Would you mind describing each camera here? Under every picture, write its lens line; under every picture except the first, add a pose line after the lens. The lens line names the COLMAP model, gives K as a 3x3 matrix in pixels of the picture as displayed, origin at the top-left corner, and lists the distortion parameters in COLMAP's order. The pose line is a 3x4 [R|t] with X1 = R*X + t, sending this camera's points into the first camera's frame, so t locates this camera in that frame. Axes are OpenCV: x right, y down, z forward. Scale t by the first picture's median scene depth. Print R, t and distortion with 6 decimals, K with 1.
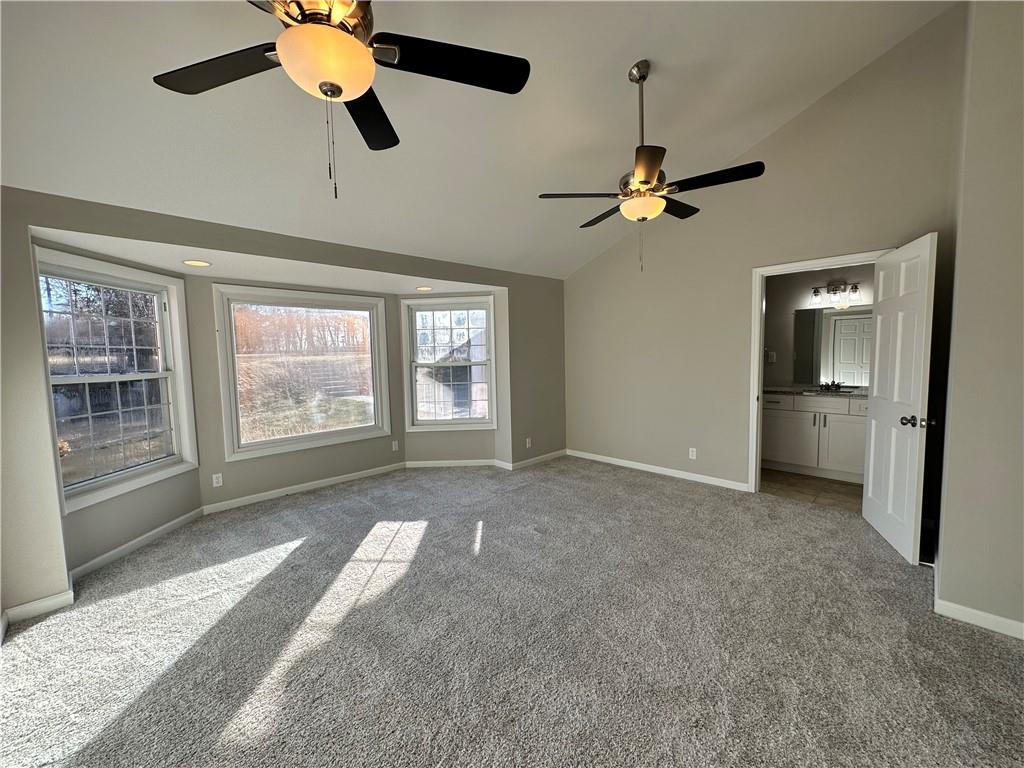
lens RADIAL K [[409.9, 0, 512.0], [0, 409.9, 384.0], [0, 0, 1]] dist [-0.000215, -0.000060]
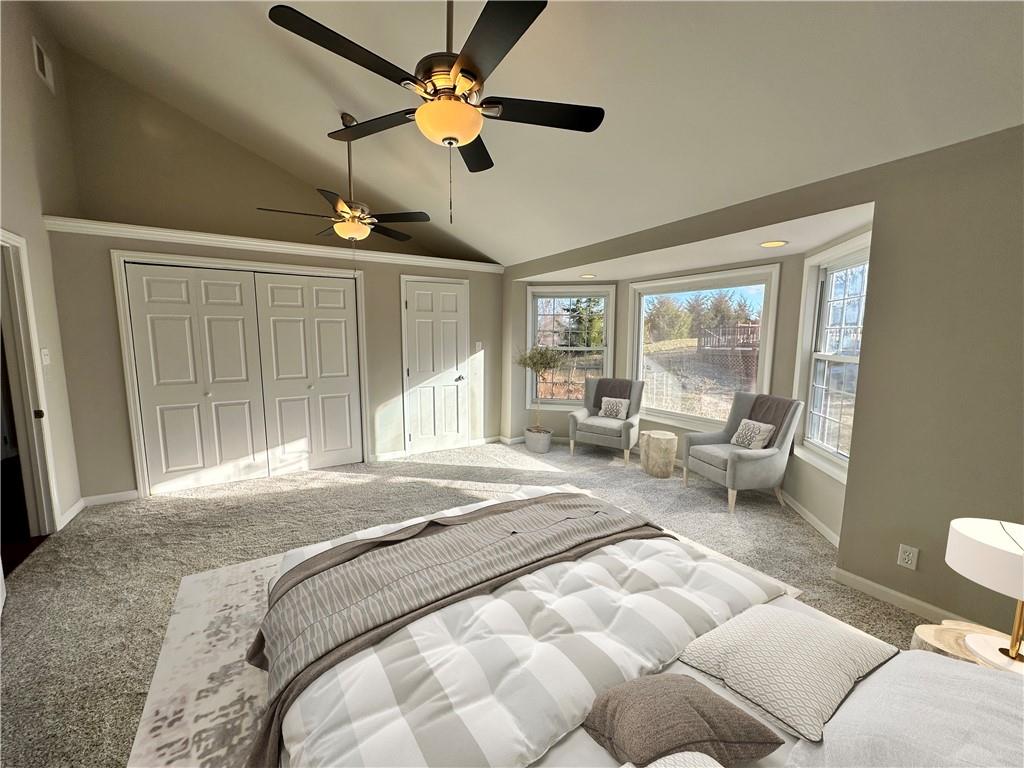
lens RADIAL K [[409.9, 0, 512.0], [0, 409.9, 384.0], [0, 0, 1]] dist [-0.000215, -0.000060]
pose [[-0.214005, 0.130602, -0.968063, 0.863251], [-0.073128, 0.986099, 0.149201, -0.111672], [0.974092, 0.102722, -0.201479, 1.130785]]
